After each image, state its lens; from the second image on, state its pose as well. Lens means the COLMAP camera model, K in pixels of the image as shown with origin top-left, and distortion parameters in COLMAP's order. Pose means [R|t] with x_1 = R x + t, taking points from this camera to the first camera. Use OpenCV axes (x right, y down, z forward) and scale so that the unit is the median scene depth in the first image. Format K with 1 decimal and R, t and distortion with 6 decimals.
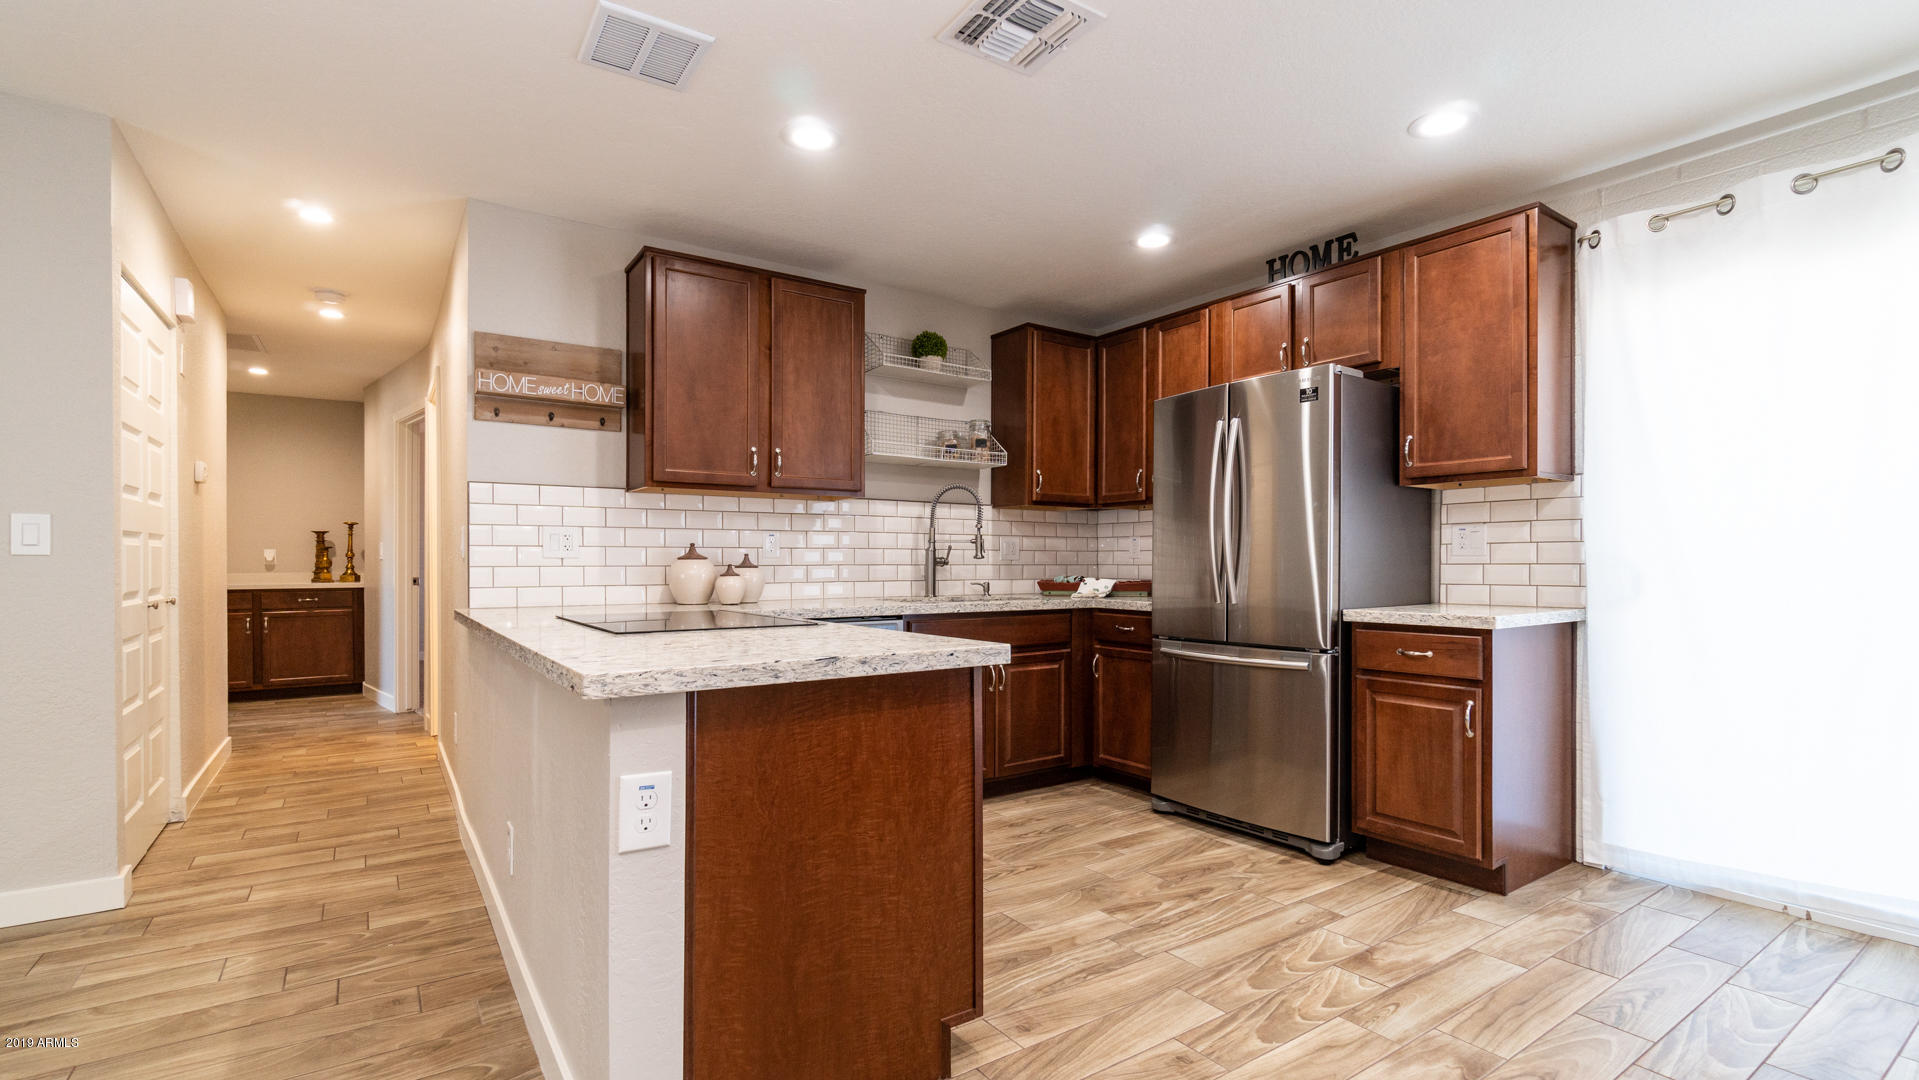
lens RADIAL K [[928.7, 0, 1056.5], [0, 928.7, 563.4], [0, 0, 1]] dist [0.002017, 0.000062]
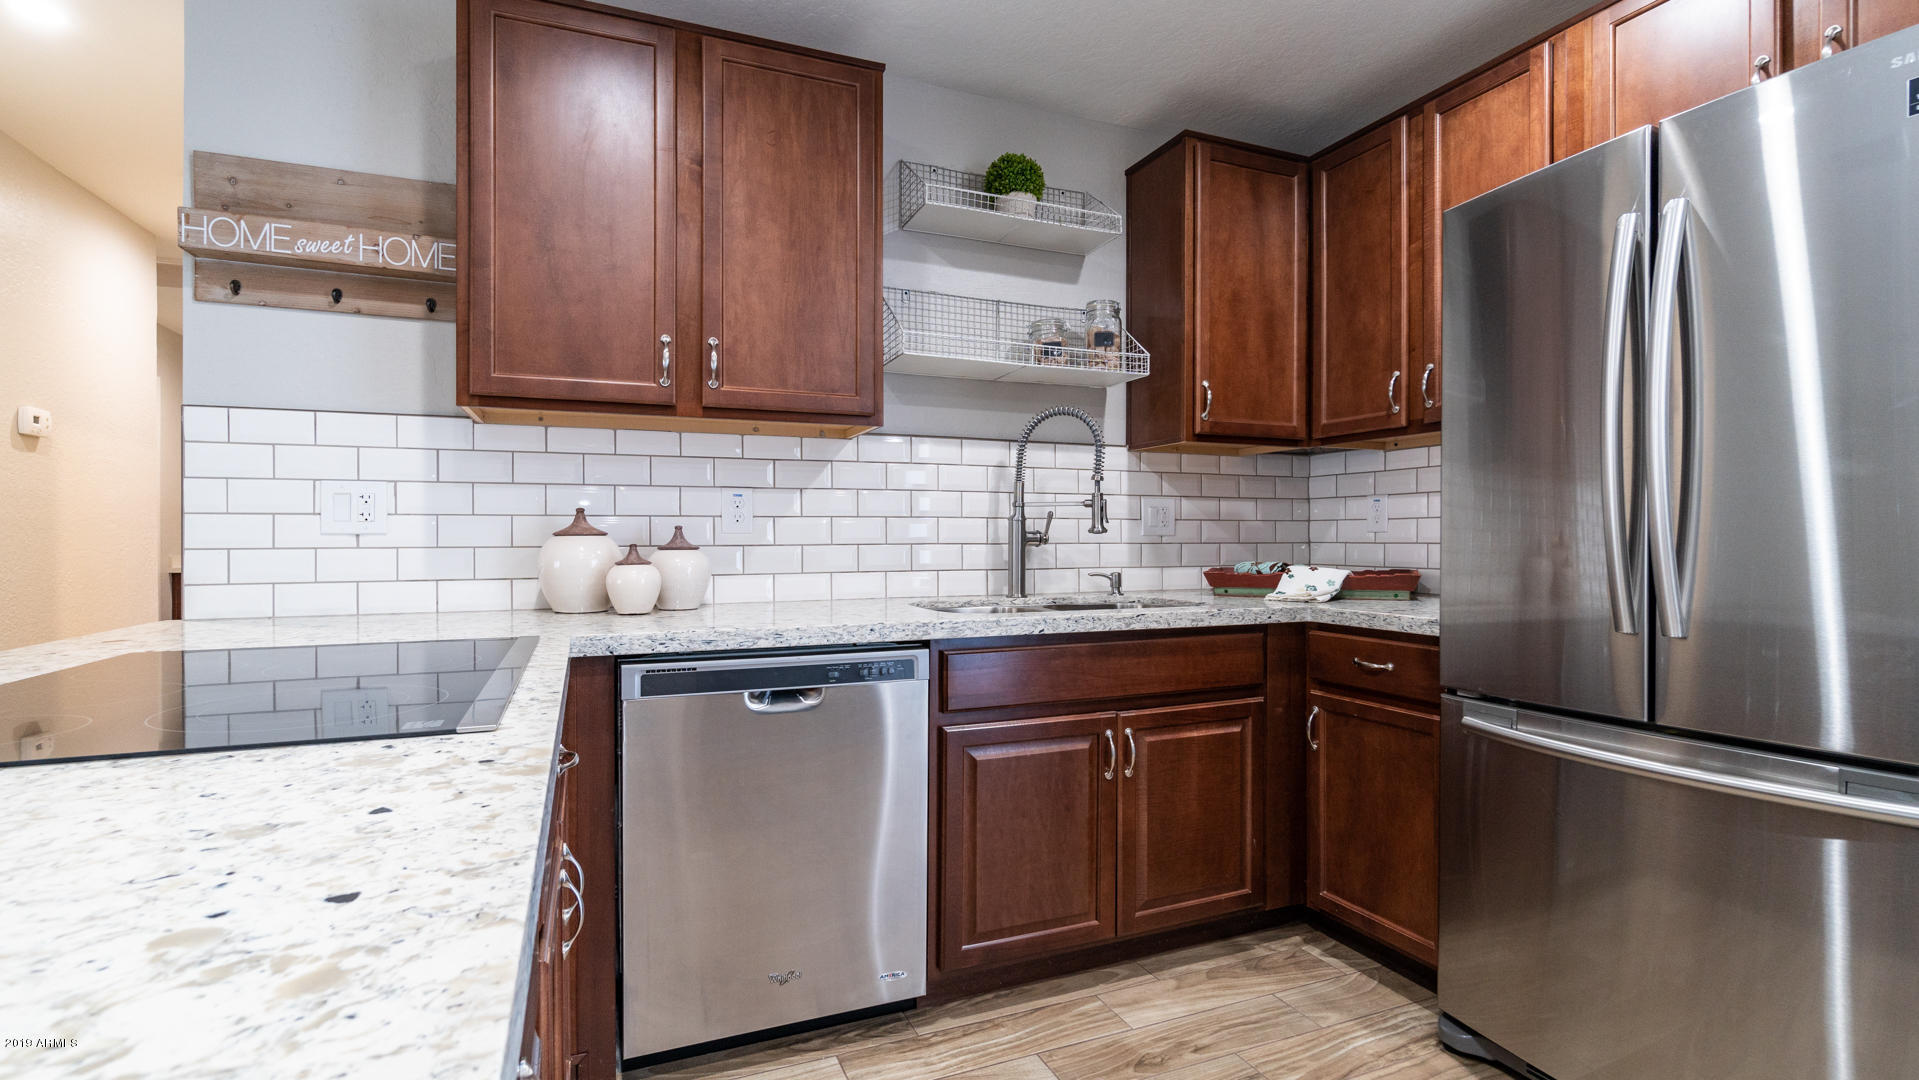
lens RADIAL K [[853.0, 0, 954.9], [0, 853.0, 537.7], [0, 0, 1]] dist [-0.002476, -0.000291]
pose [[0.946475, -0.000995, -0.322776, 0.005086], [0.000658, 0.999999, -0.001156, -0.001846], [0.322777, 0.000882, 0.946475, 0.482353]]
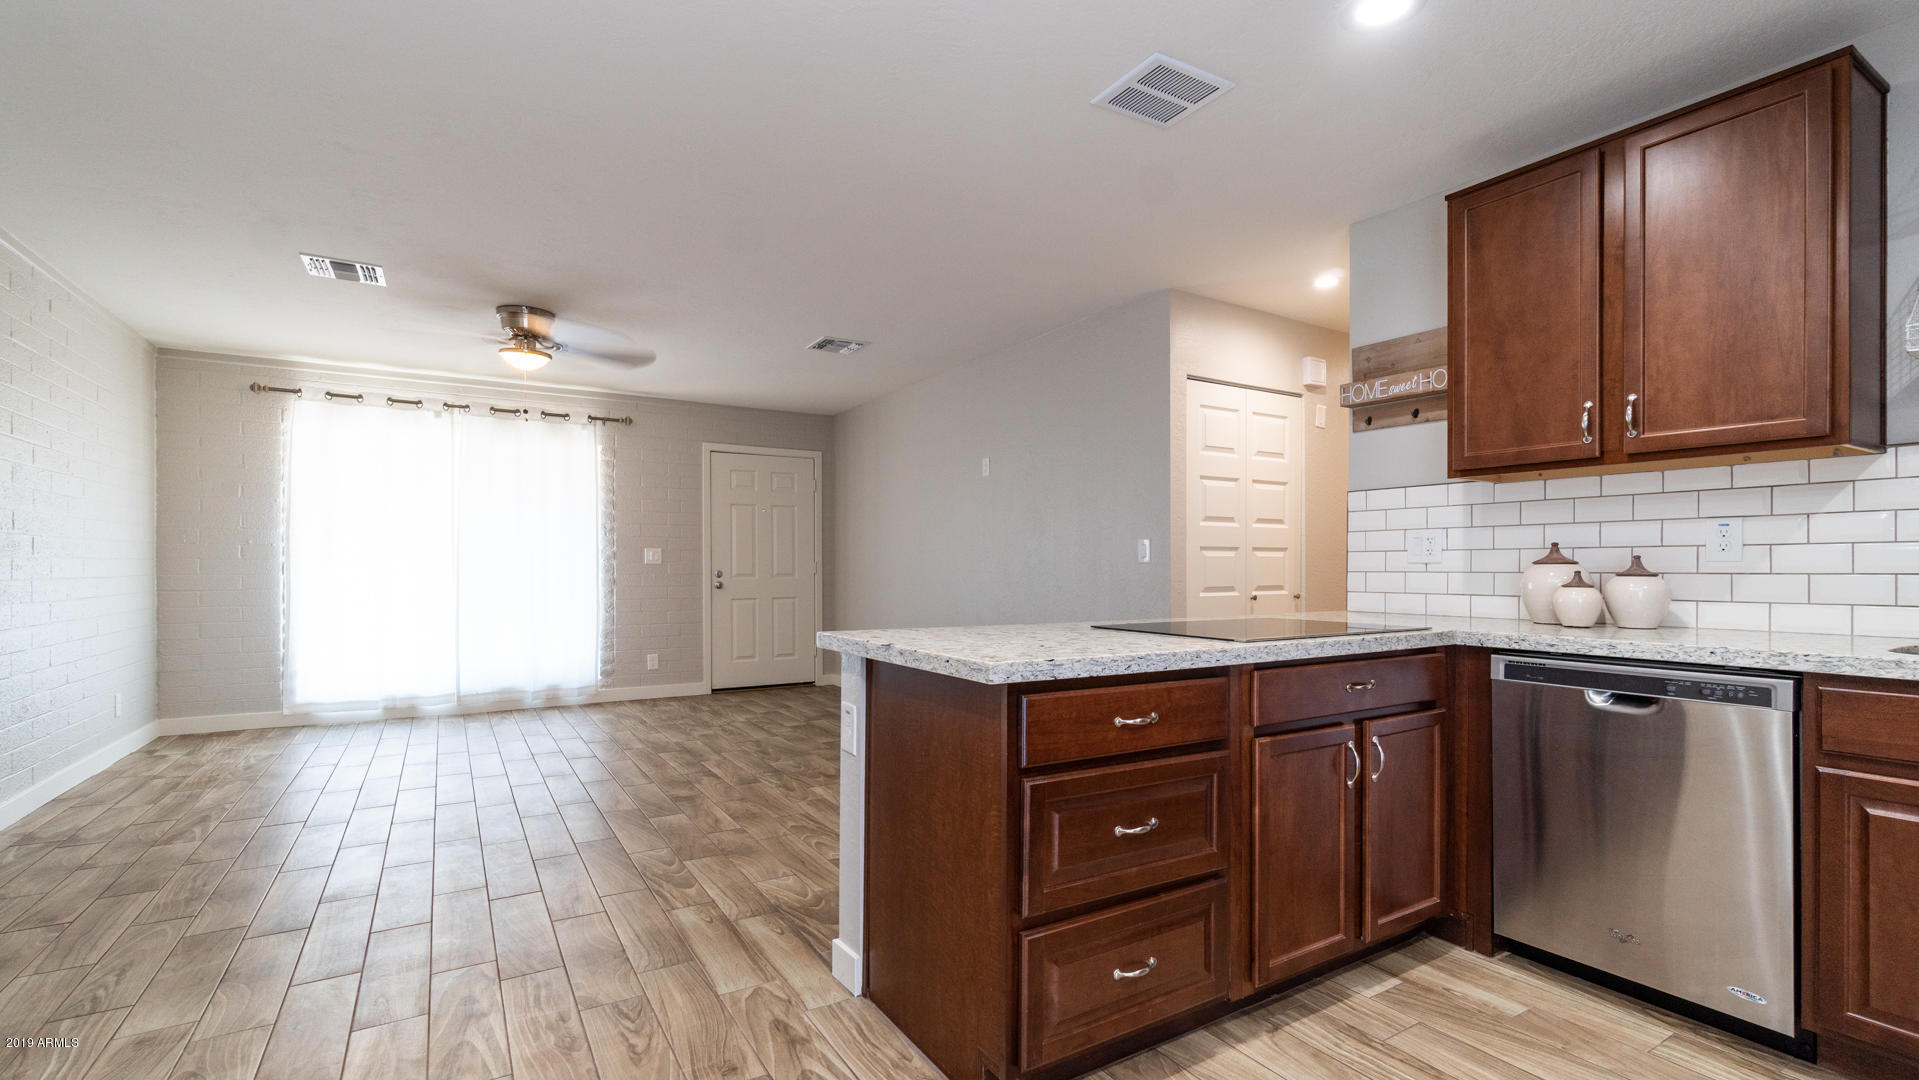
lens RADIAL K [[959.7, 0, 888.2], [0, 959.7, 567.9], [0, 0, 1]] dist [-0.001053, 0.000430]
pose [[-0.256139, 0.001923, -0.966638, 0.423388], [-0.003310, 0.999990, 0.002866, -0.001405], [0.966634, 0.003933, -0.256131, 0.576362]]
